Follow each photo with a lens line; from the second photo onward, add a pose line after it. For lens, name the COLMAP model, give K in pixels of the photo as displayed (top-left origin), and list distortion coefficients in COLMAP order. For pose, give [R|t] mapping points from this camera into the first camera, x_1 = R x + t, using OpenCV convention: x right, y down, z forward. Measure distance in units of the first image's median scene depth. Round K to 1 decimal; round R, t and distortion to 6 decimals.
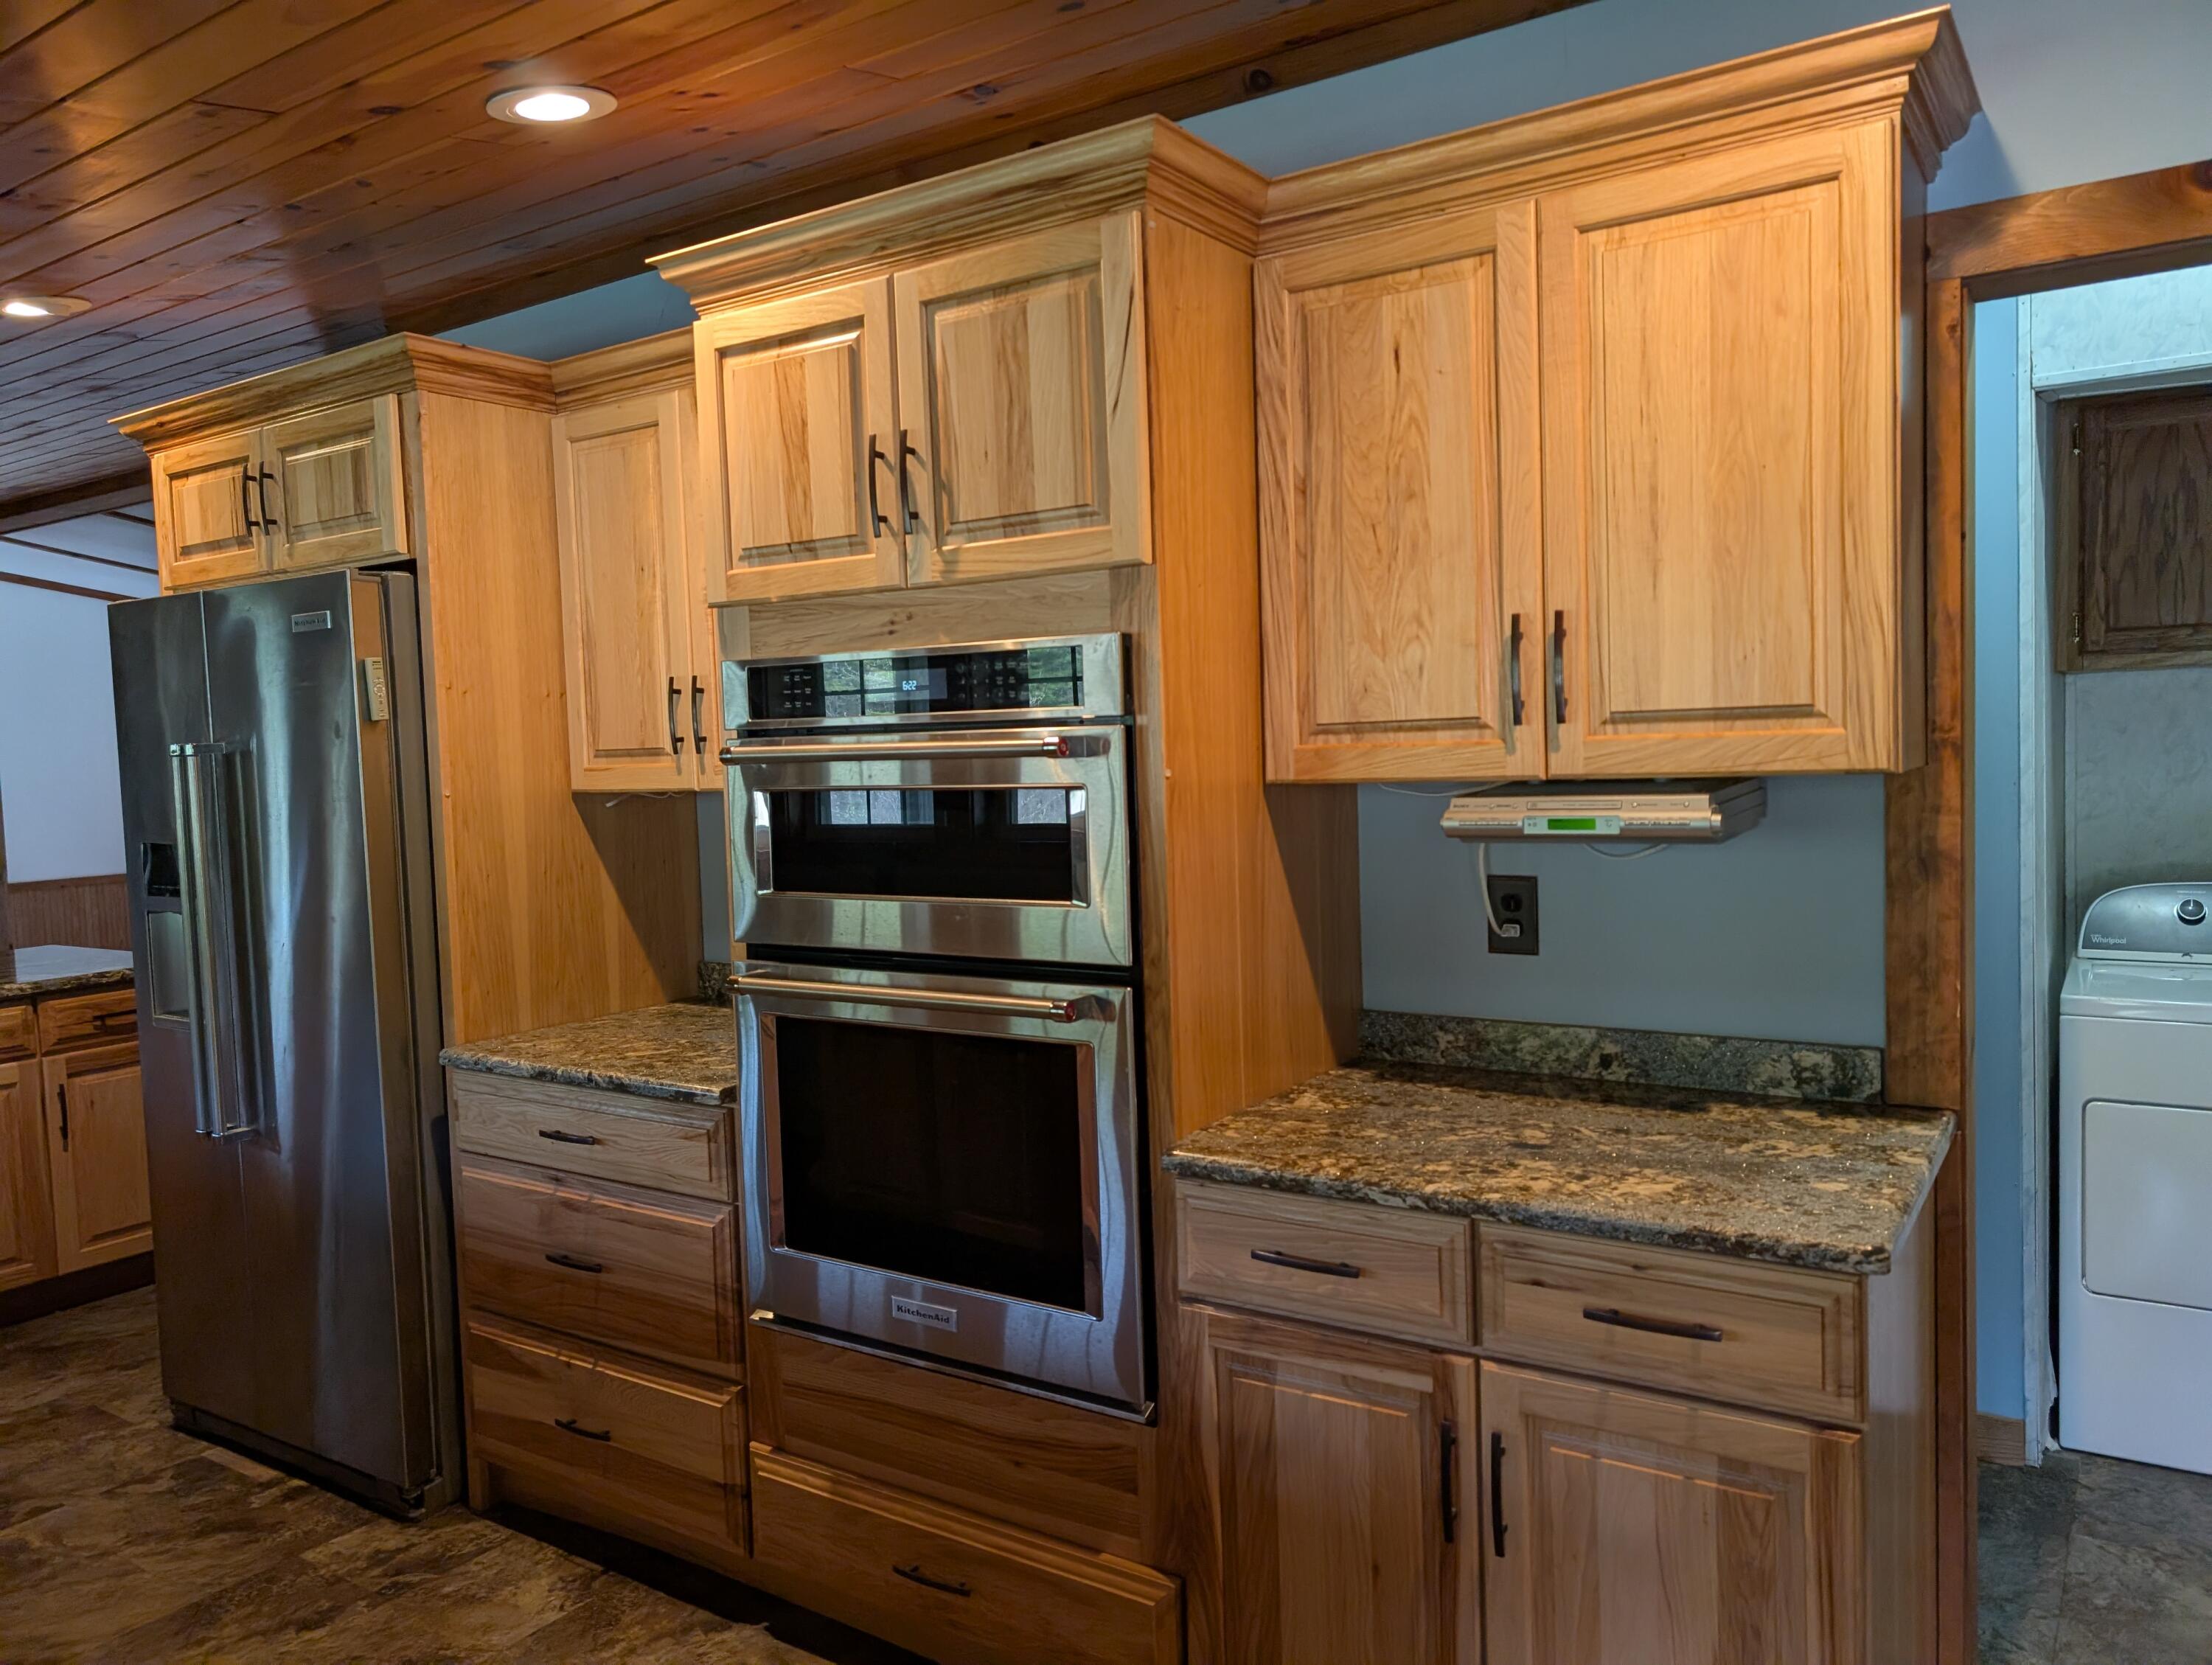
lens RADIAL K [[1582.2, 0, 1099.4], [0, 1582.2, 836.8], [0, 0, 1]] dist [0.035777, -0.031041]
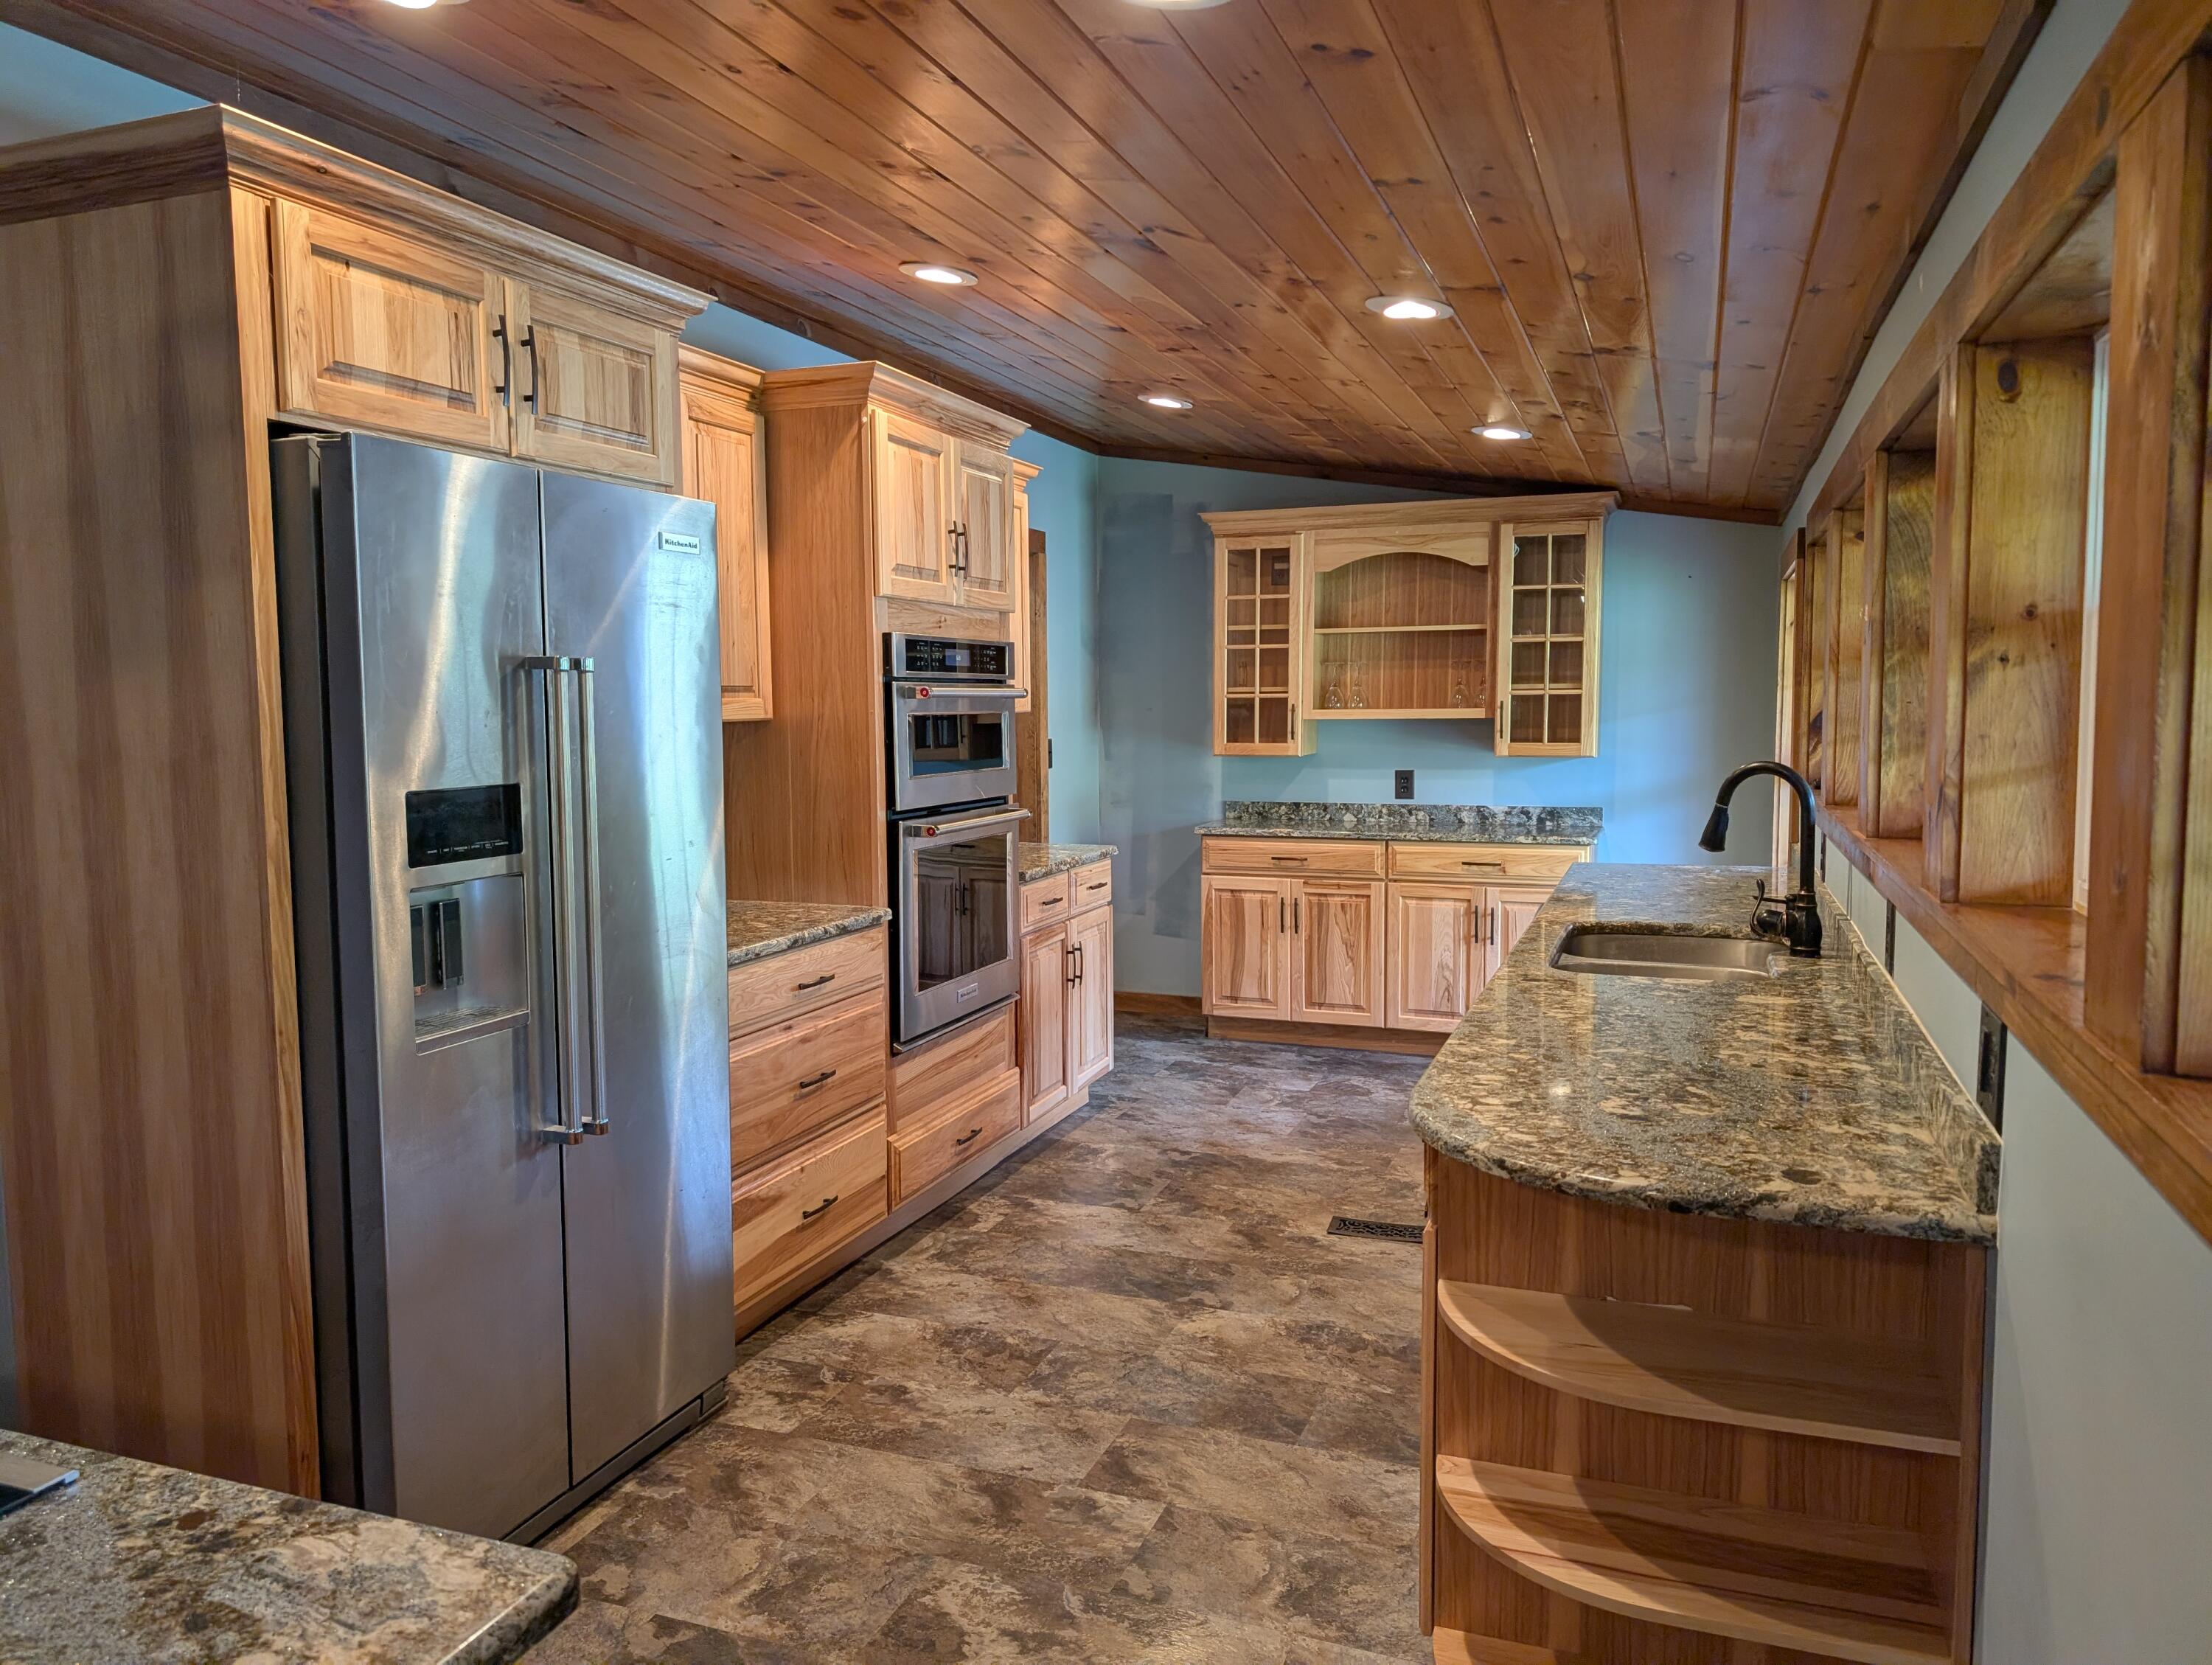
lens RADIAL K [[1582.2, 0, 1100.2], [0, 1582.2, 827.4], [0, 0, 1]] dist [0.035777, -0.031041]
pose [[-0.232824, -0.044274, 0.971511, -1.559313], [0.072888, 0.995359, 0.062829, -0.001147], [-0.969784, 0.085440, -0.228516, 1.007330]]
